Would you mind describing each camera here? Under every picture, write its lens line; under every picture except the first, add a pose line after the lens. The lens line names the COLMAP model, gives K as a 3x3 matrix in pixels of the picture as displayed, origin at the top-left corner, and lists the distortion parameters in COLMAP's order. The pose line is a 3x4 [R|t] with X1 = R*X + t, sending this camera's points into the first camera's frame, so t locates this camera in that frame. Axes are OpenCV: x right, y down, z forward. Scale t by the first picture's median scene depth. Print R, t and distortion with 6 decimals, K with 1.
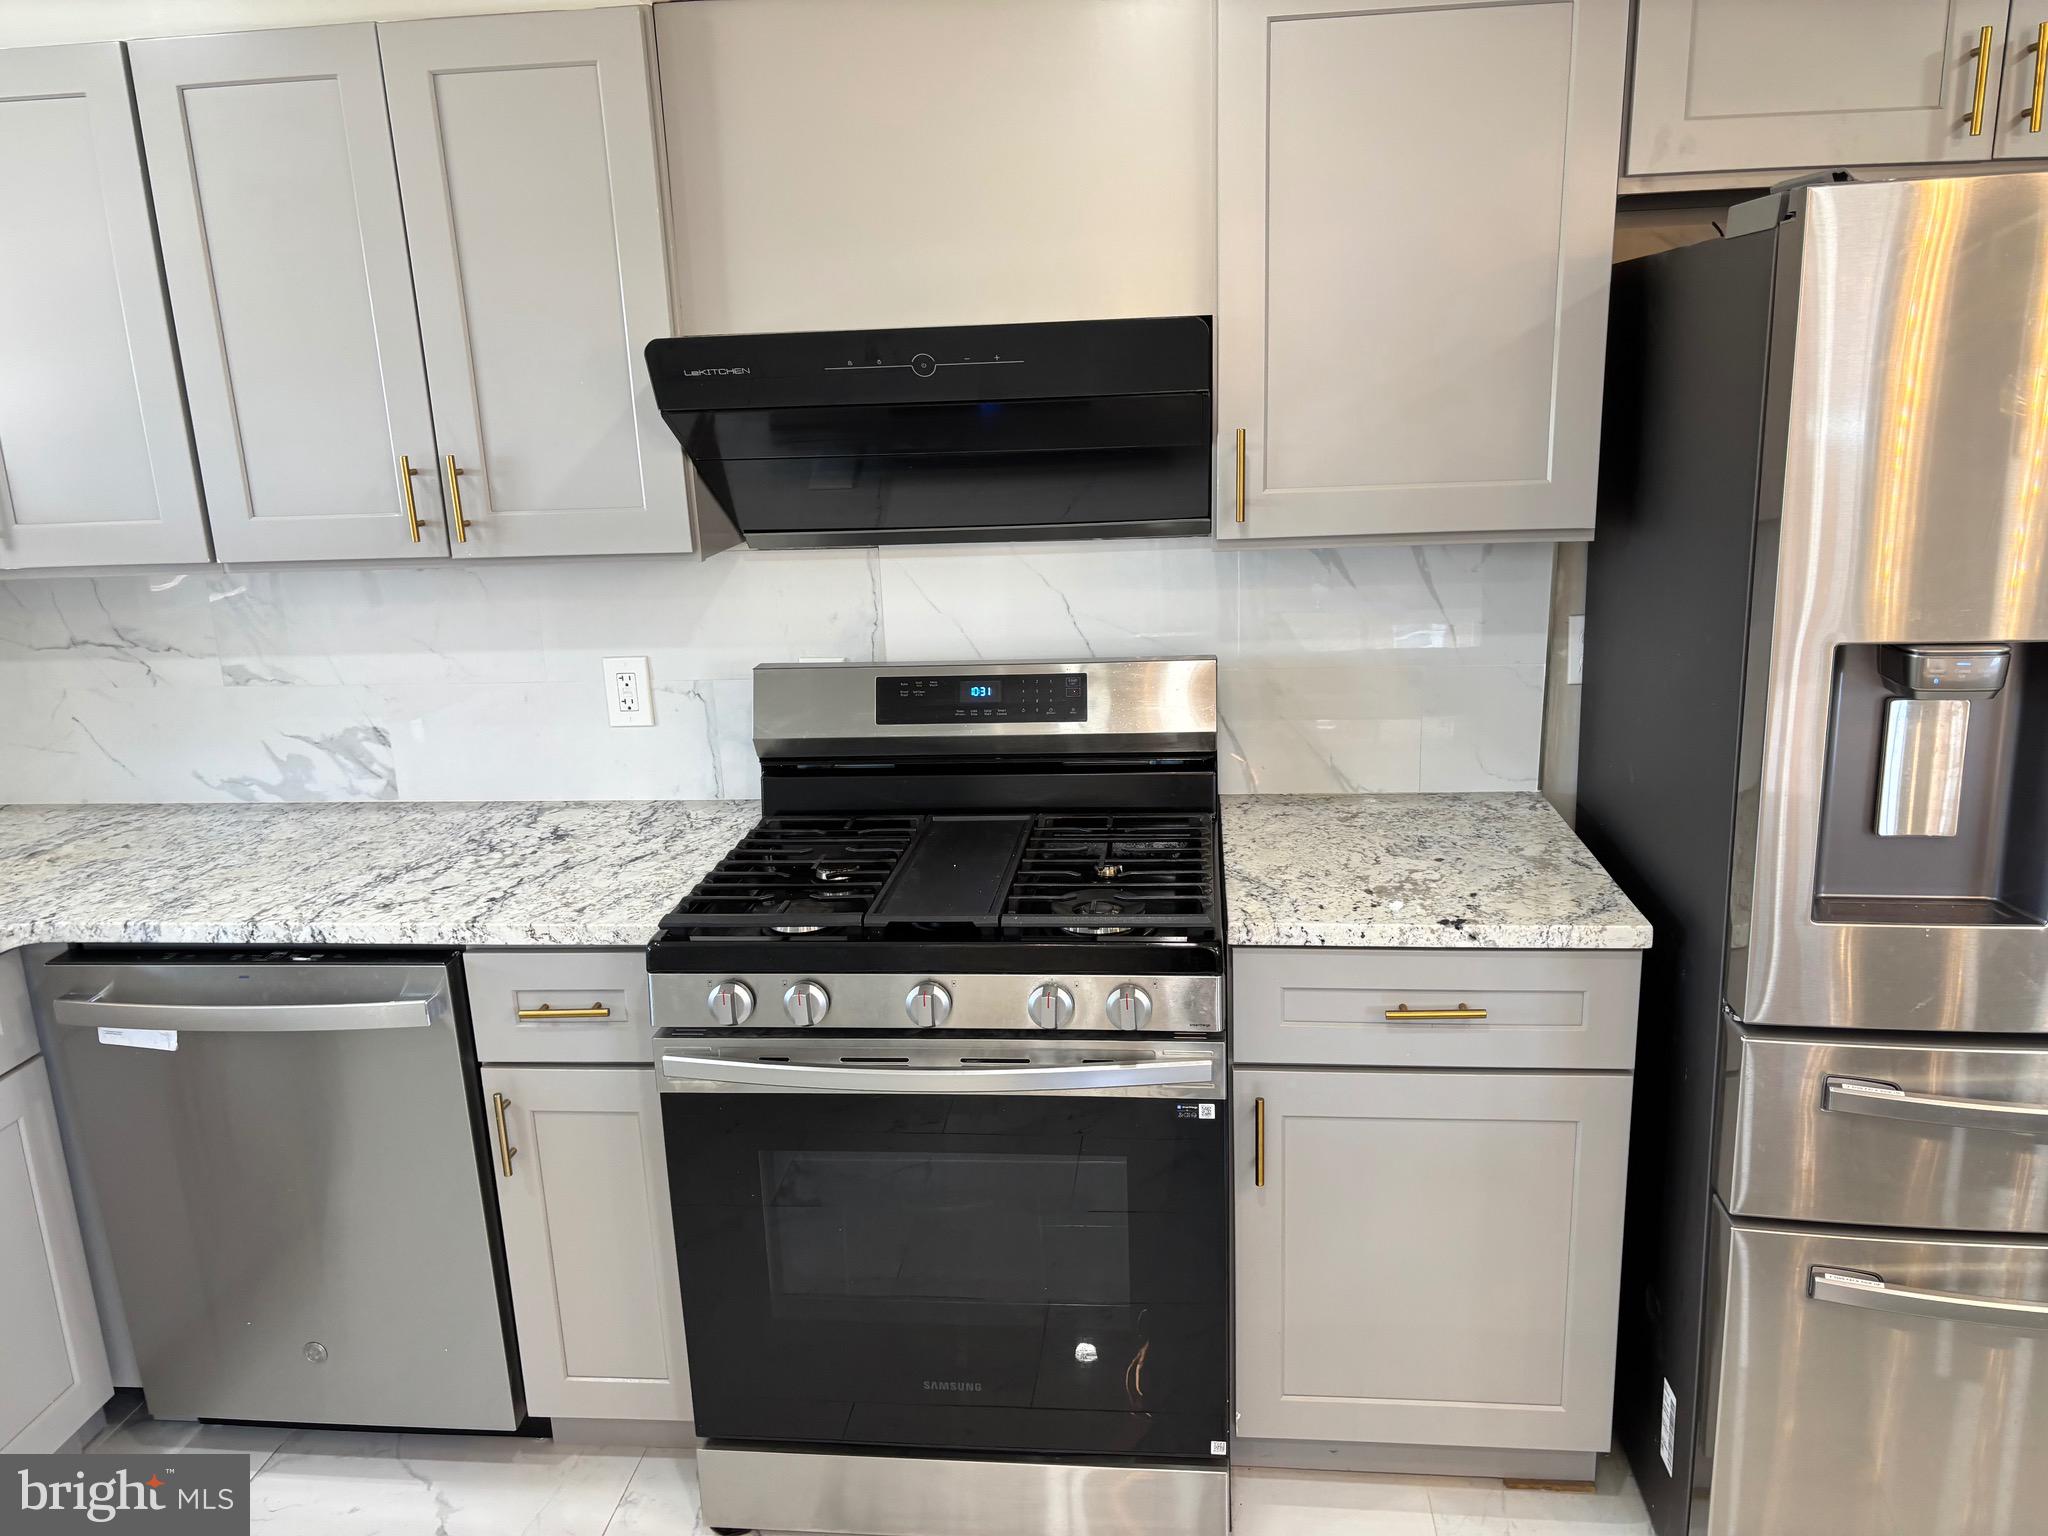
lens RADIAL K [[1550.1, 0, 1002.7], [0, 1550.1, 805.3], [0, 0, 1]] dist [0.044724, -0.045806]
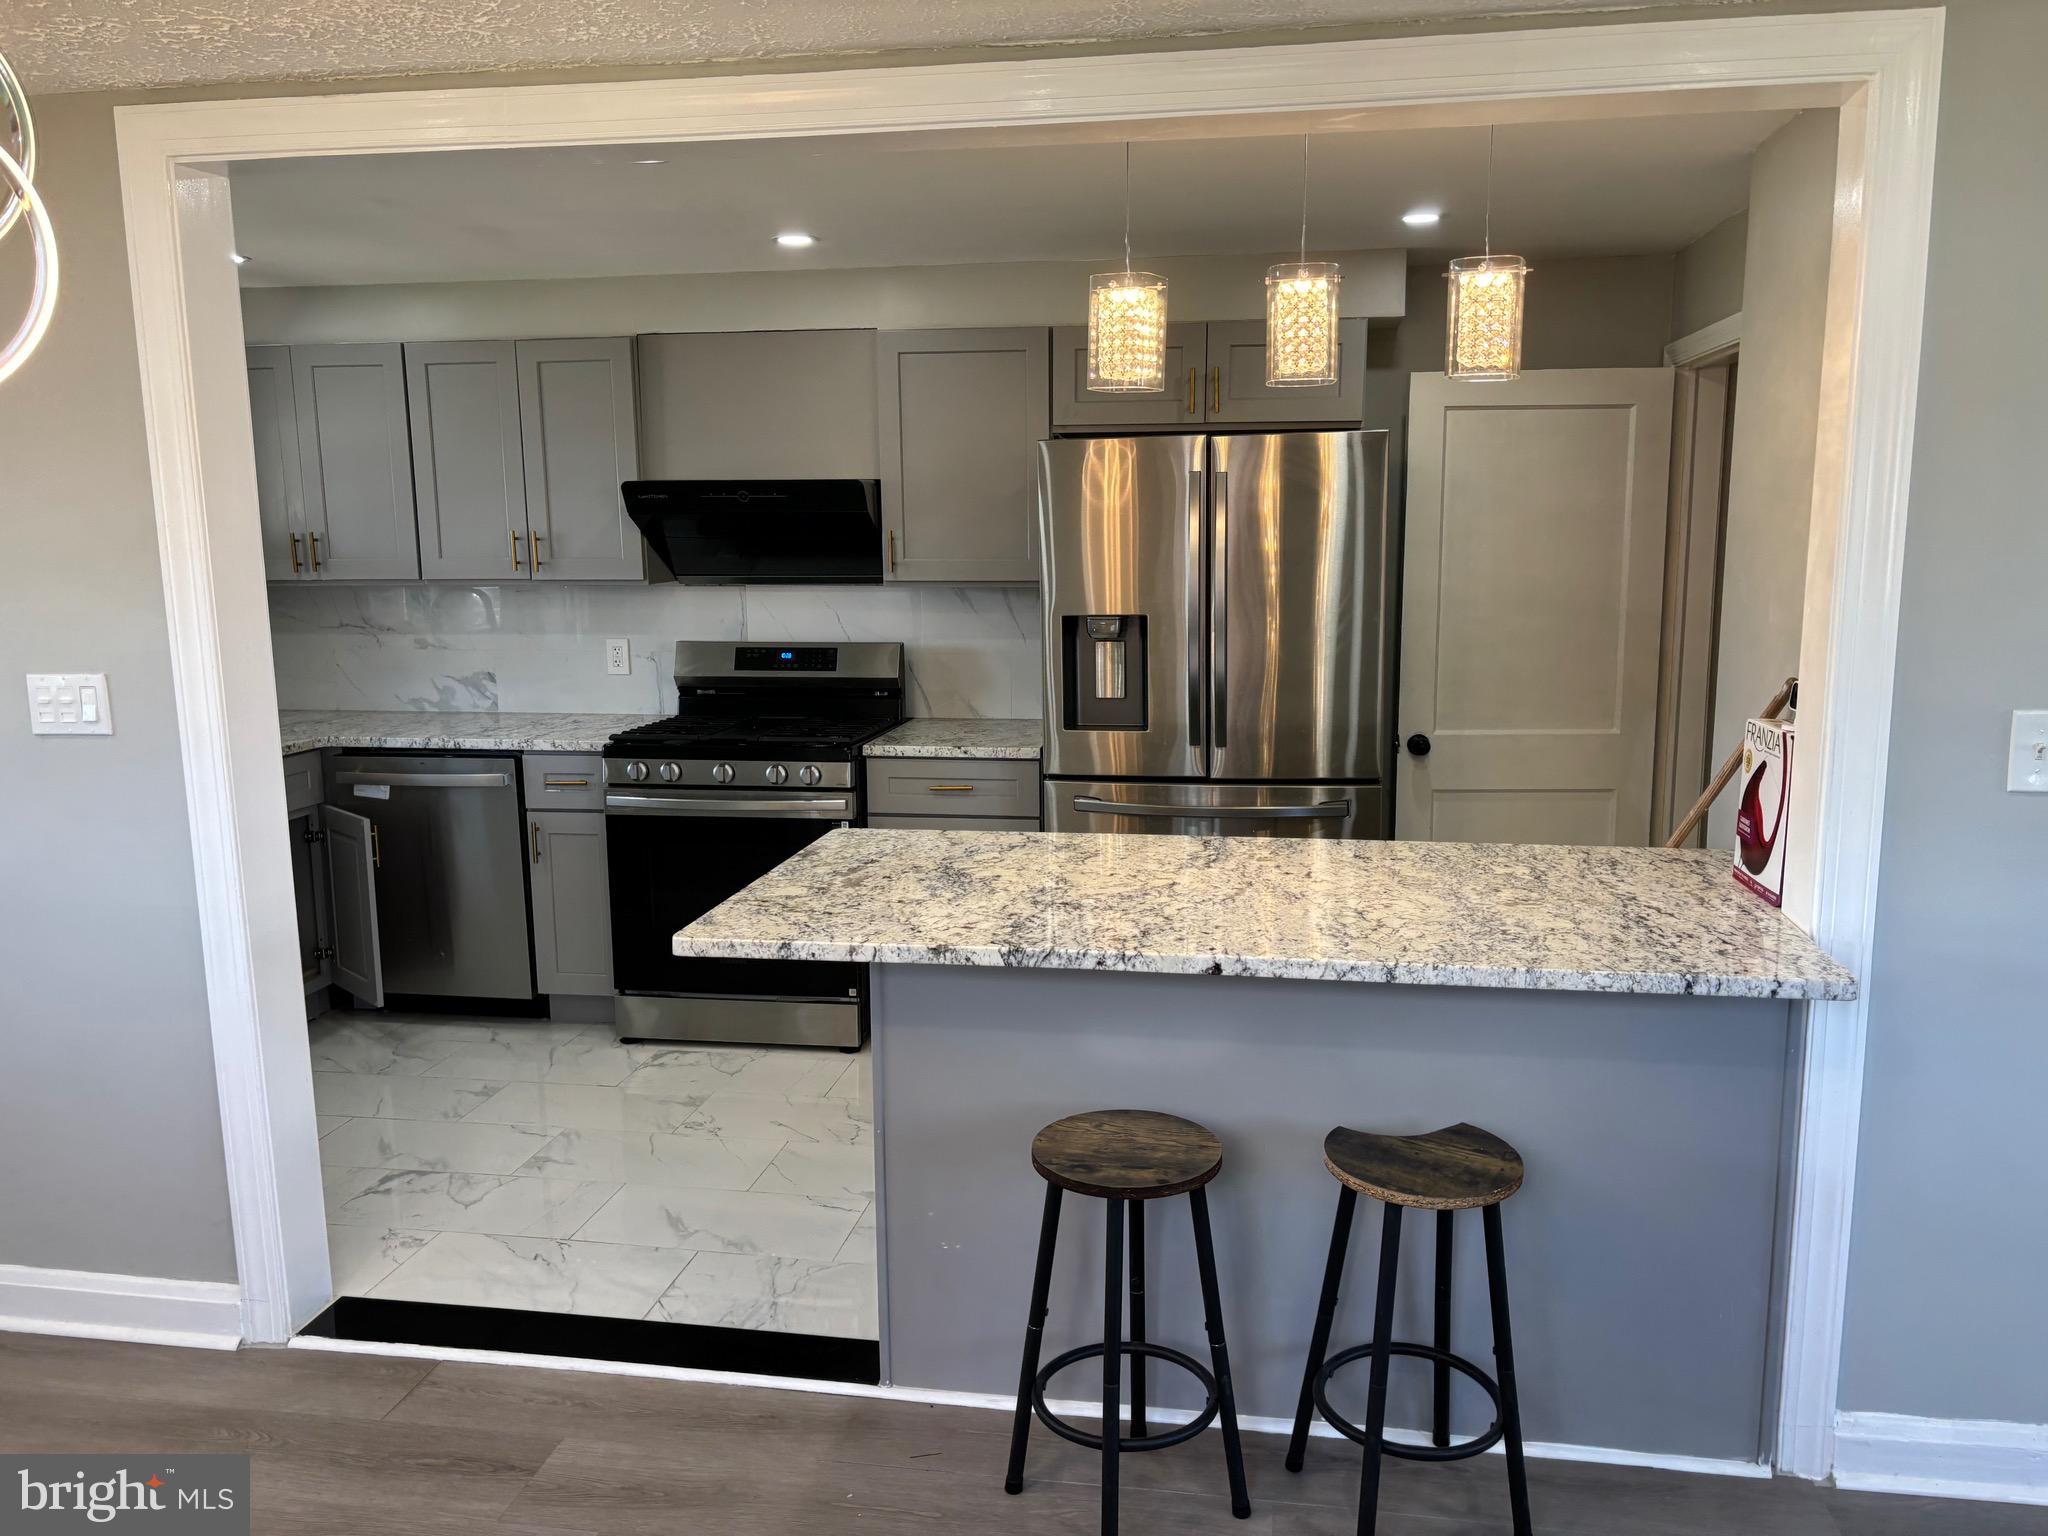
lens RADIAL K [[1550.1, 0, 1025.8], [0, 1550.1, 759.6], [0, 0, 1]] dist [0.044724, -0.045806]
pose [[0.998336, 0.035386, -0.045530, 0.432819], [-0.040257, 0.993010, -0.110957, 0.299122], [0.041285, 0.112605, 0.992782, -1.074189]]
